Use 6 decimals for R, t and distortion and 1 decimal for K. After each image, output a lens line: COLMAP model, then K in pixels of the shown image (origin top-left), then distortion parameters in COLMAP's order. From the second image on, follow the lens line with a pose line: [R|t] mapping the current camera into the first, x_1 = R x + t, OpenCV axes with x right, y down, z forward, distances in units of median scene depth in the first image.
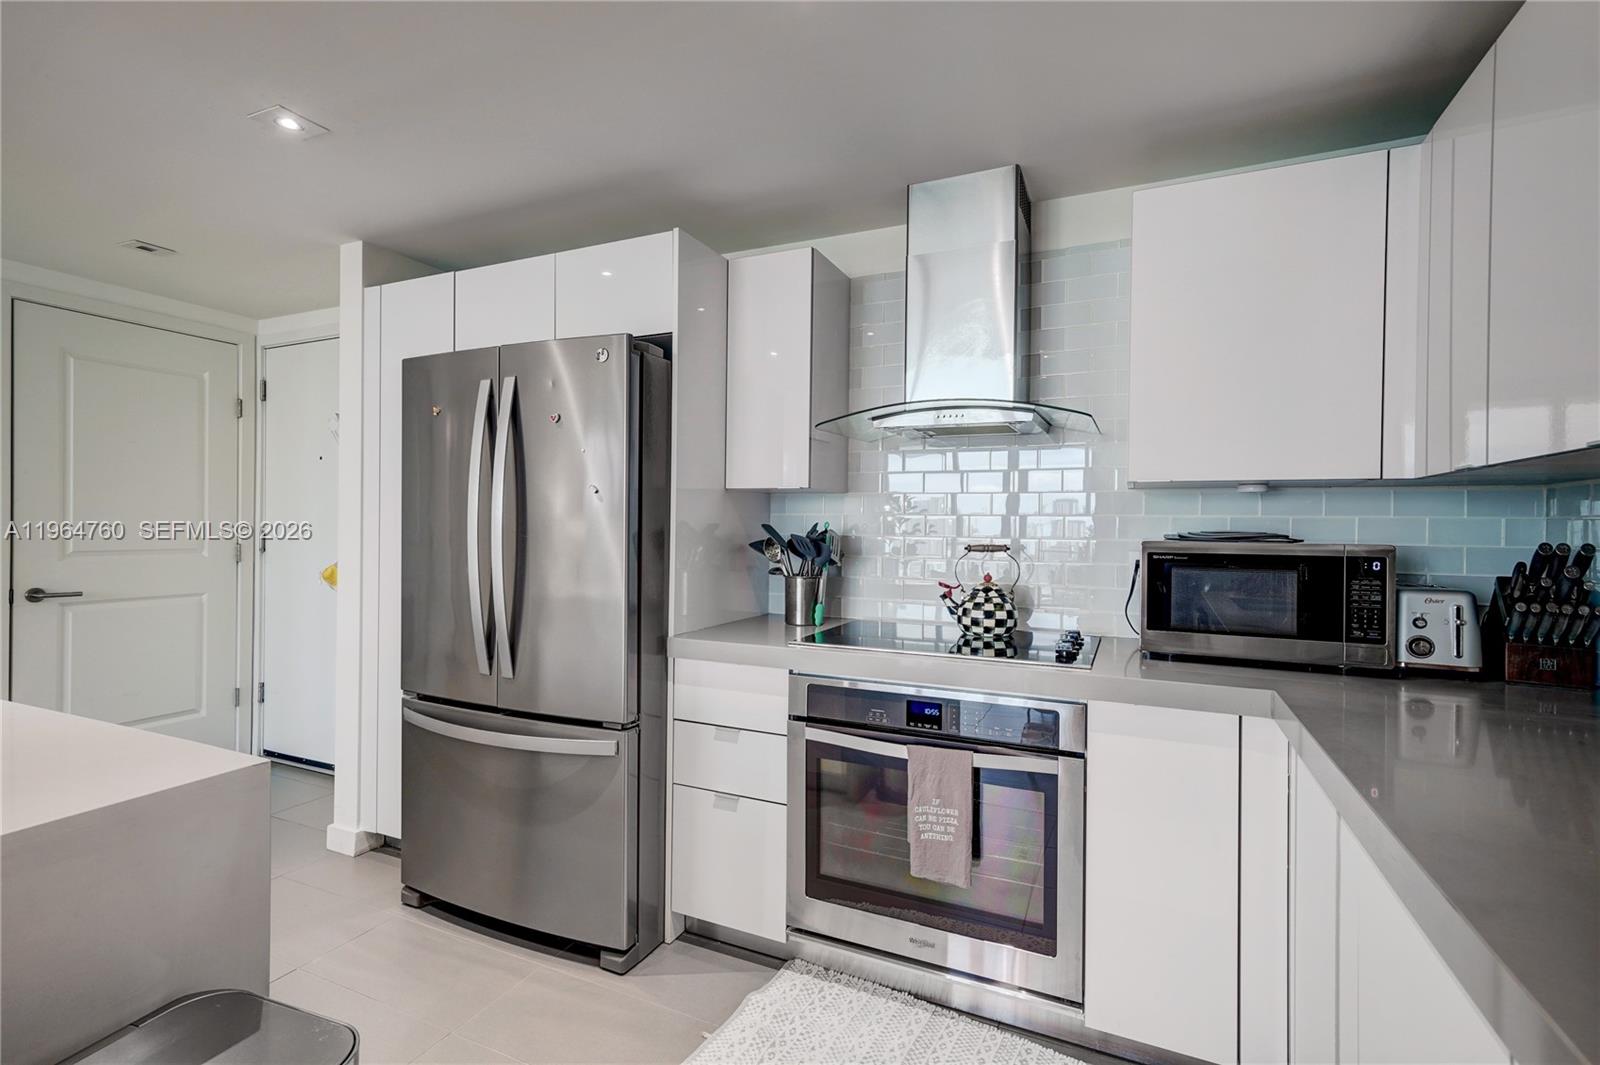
lens RADIAL K [[734.5, 0, 800.9], [0, 734.5, 528.6], [0, 0, 1]] dist [0.009591, 0.000085]
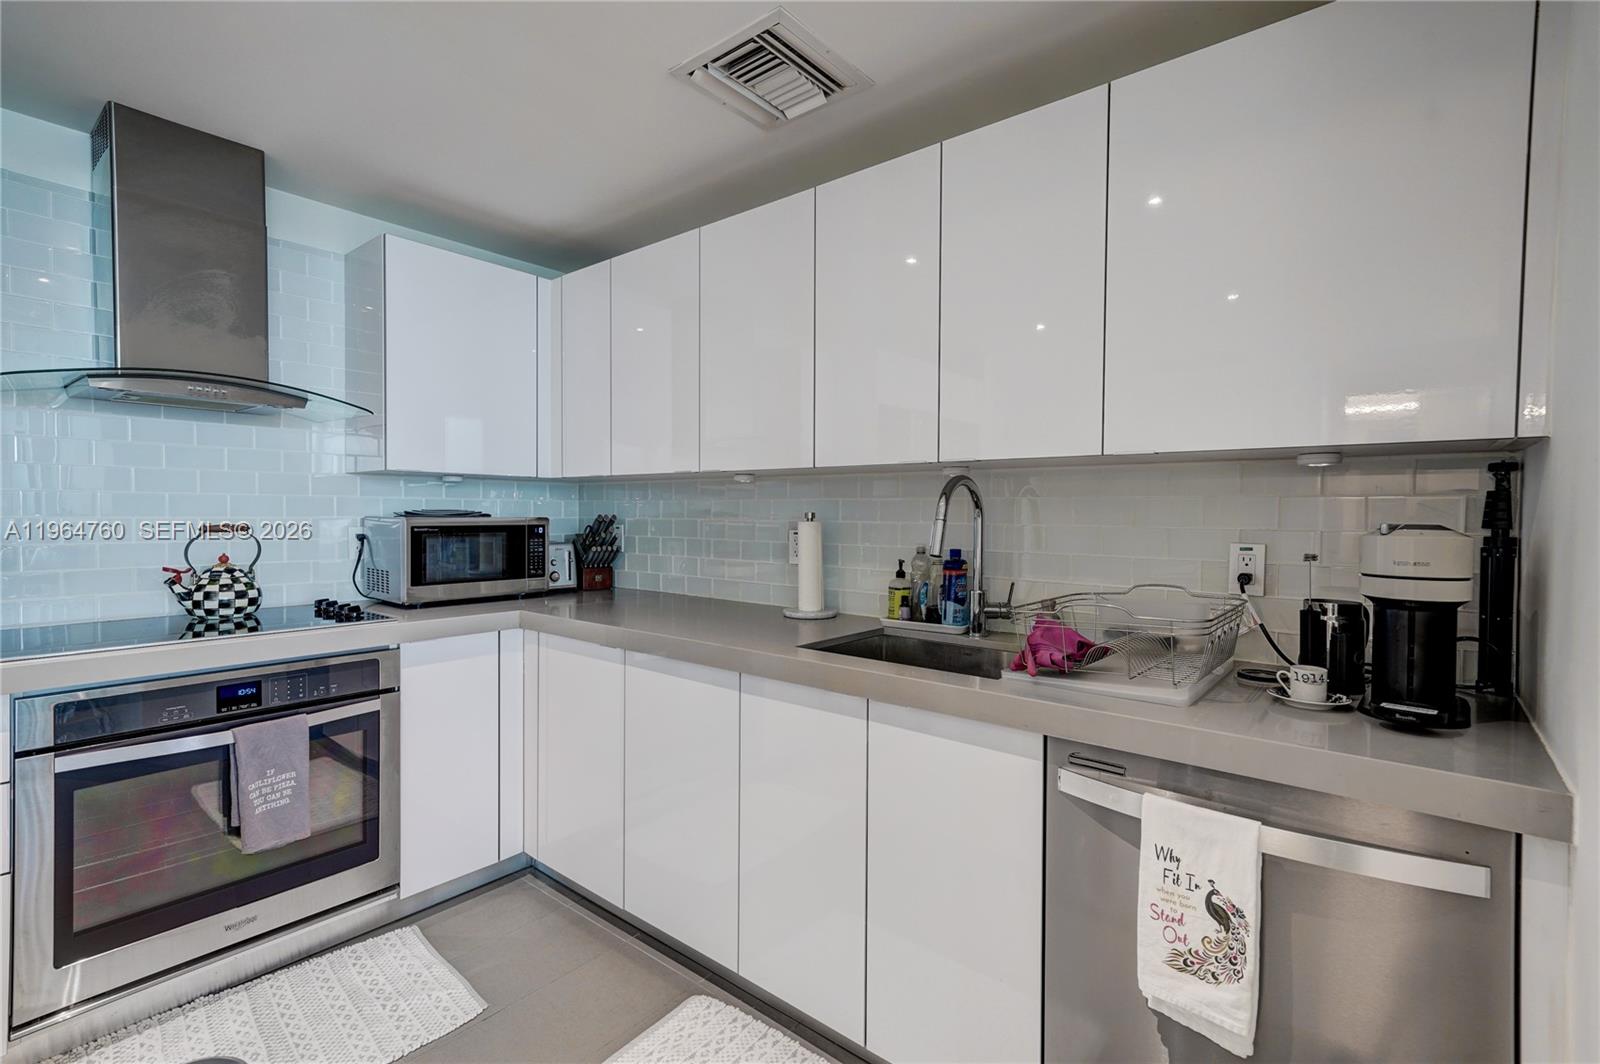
lens RADIAL K [[734.5, 0, 800.9], [0, 734.5, 528.1], [0, 0, 1]] dist [0.009591, 0.000085]
pose [[0.249219, -0.029732, 0.967991, -0.605532], [-0.000338, 0.999526, 0.030788, -0.004496], [-0.968447, -0.008000, 0.249091, 0.019662]]
